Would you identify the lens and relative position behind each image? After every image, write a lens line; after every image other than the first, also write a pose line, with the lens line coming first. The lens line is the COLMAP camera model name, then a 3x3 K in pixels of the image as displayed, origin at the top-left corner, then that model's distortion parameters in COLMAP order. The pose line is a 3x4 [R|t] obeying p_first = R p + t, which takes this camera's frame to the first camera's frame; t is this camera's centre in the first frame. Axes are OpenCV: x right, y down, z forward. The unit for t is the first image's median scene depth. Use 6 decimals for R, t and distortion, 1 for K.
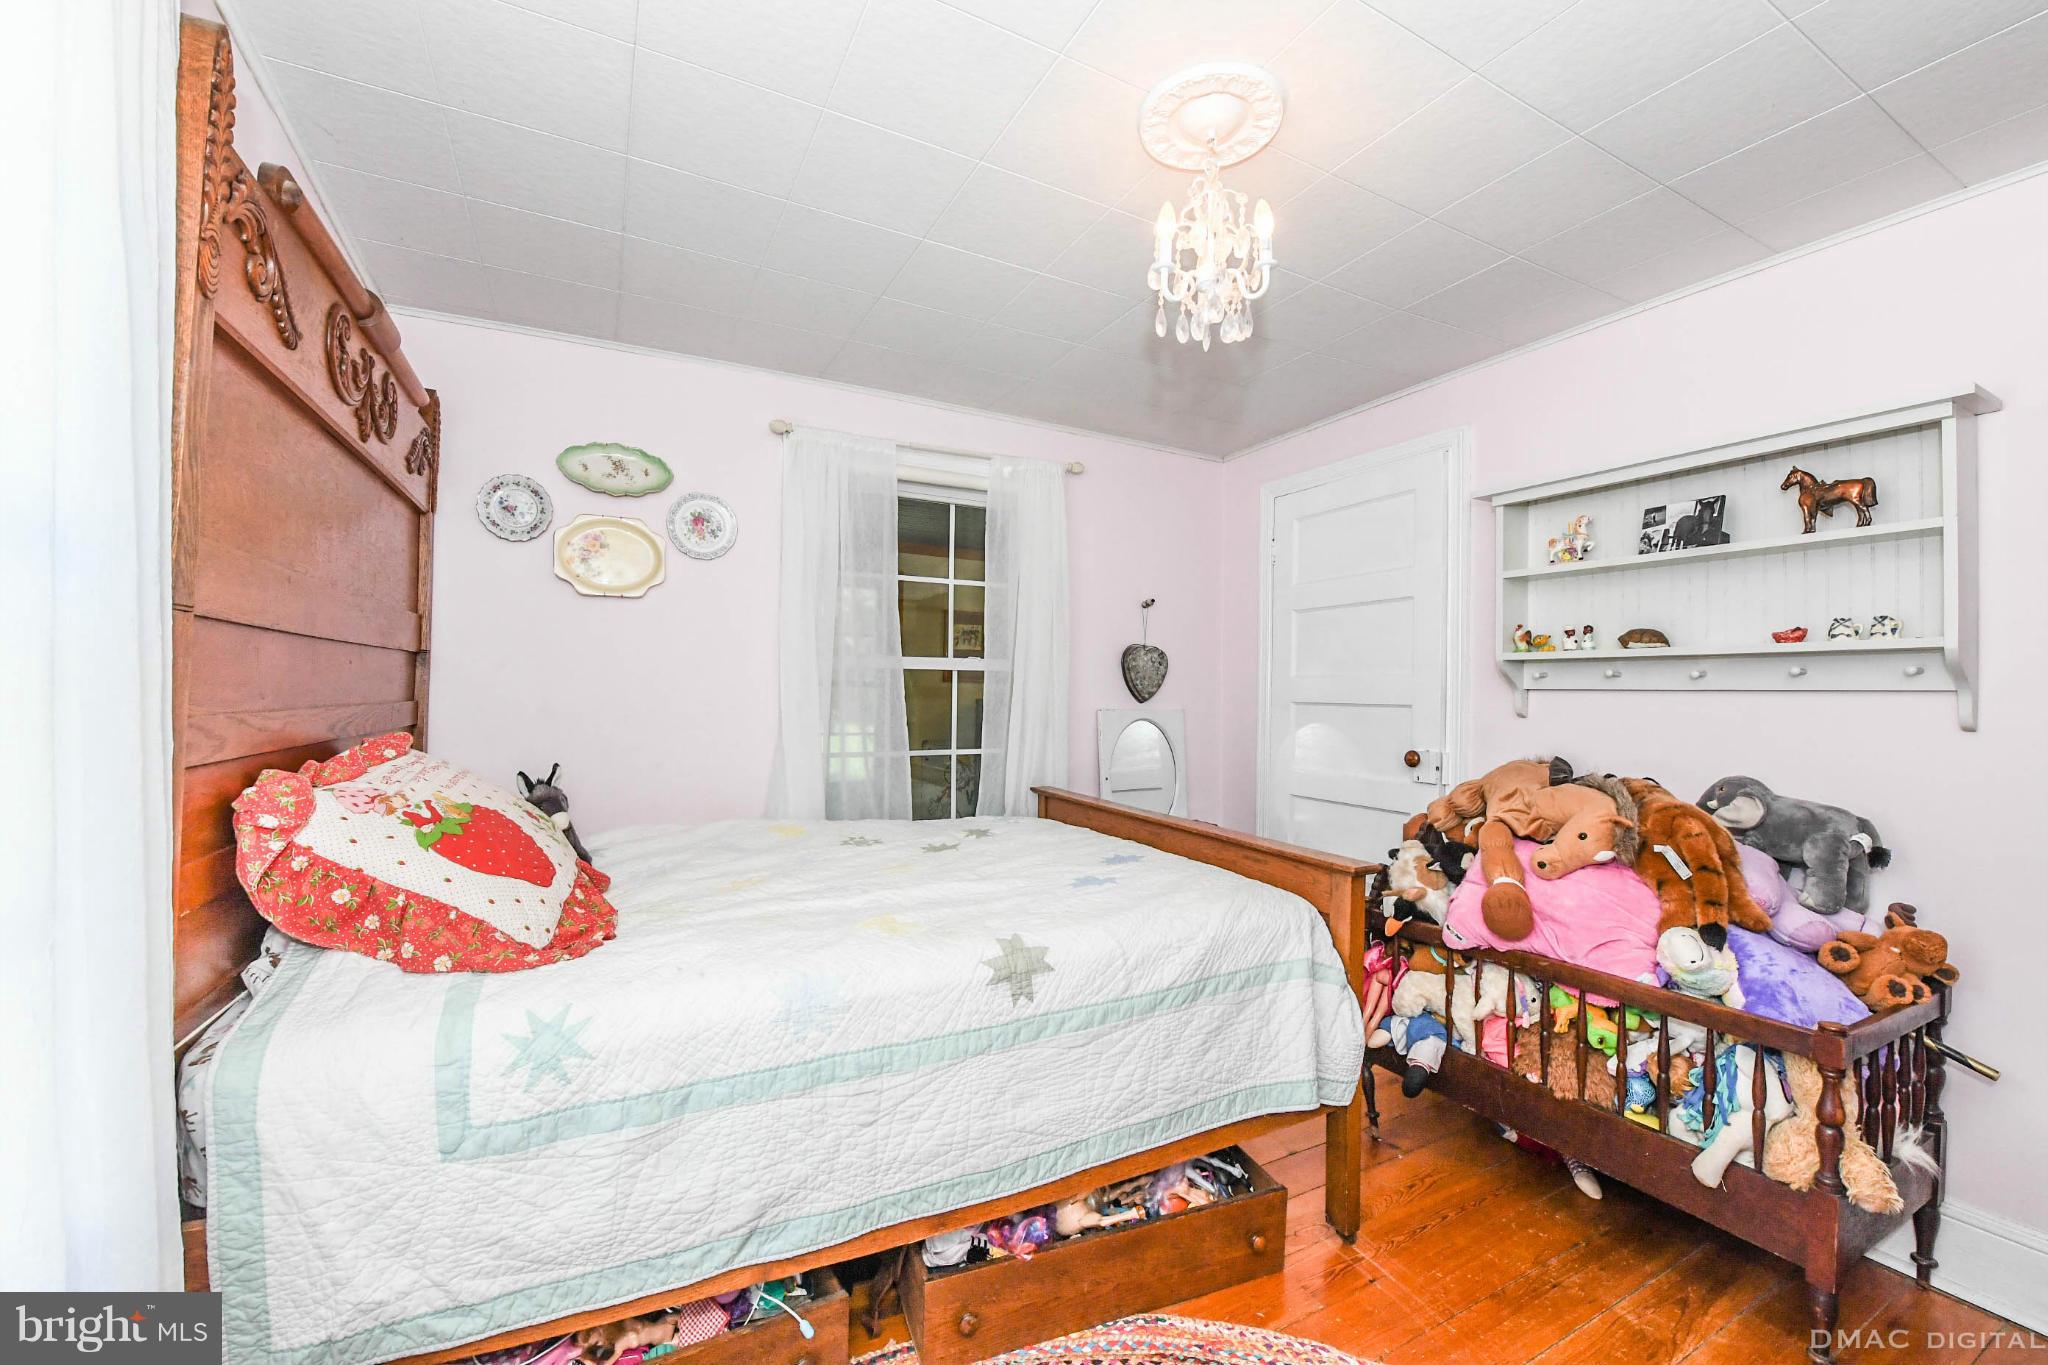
lens RADIAL K [[811.7, 0, 1019.5], [0, 811.7, 687.1], [0, 0, 1]] dist [-0.013753, -0.001773]
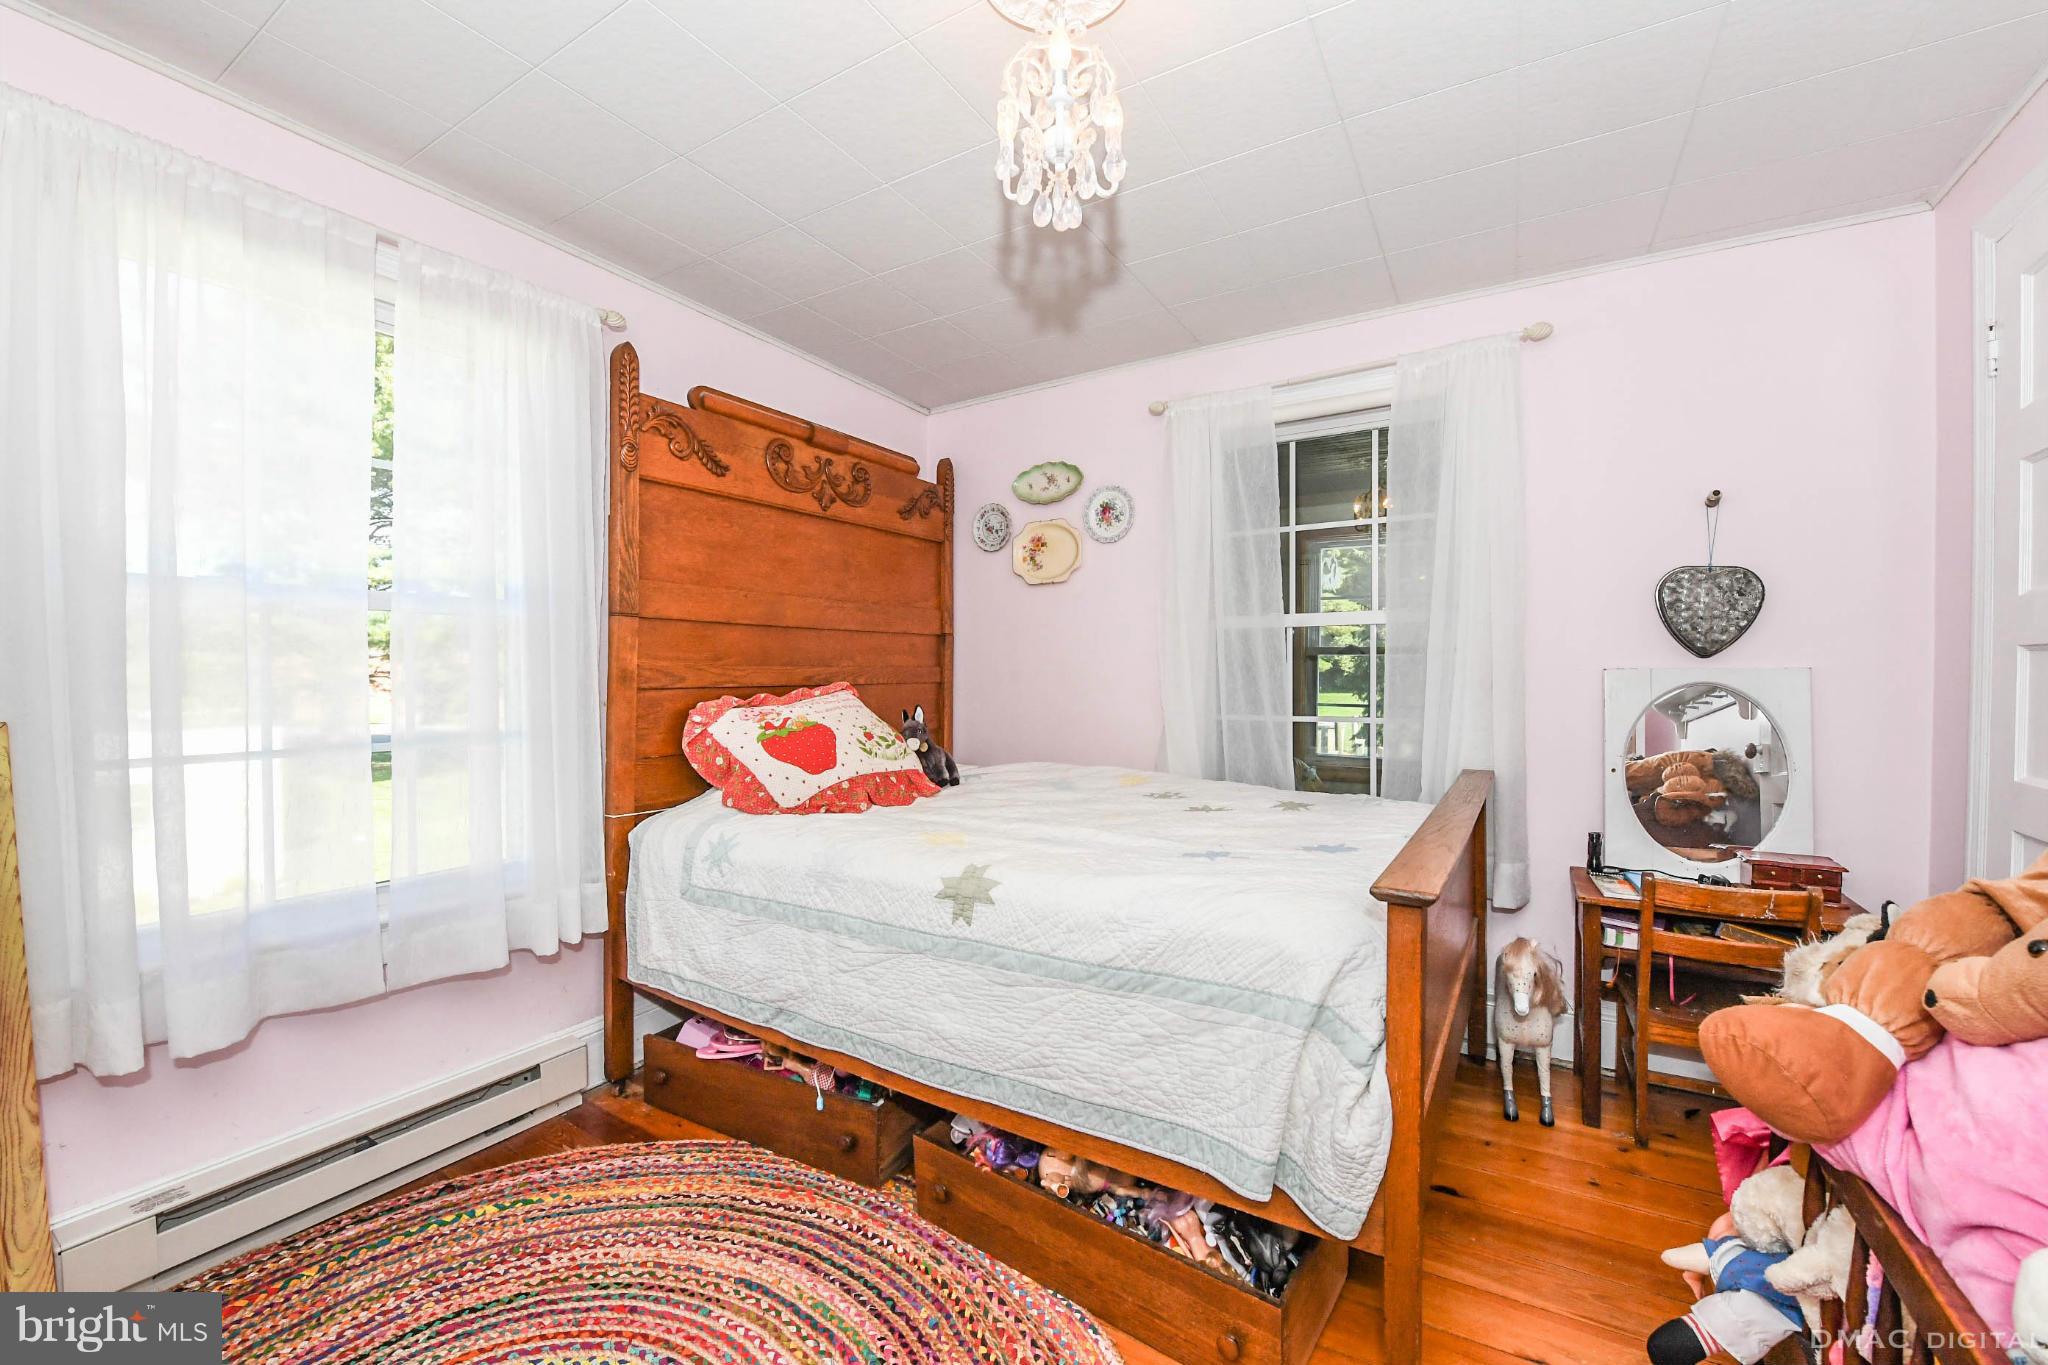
lens RADIAL K [[811.7, 0, 1025.4], [0, 811.7, 688.3], [0, 0, 1]] dist [-0.013753, -0.001773]
pose [[0.521424, 0.000584, -0.853298, 0.598939], [0.015079, 0.999837, 0.009898, 0.041620], [0.853165, -0.018028, 0.521330, 0.319518]]
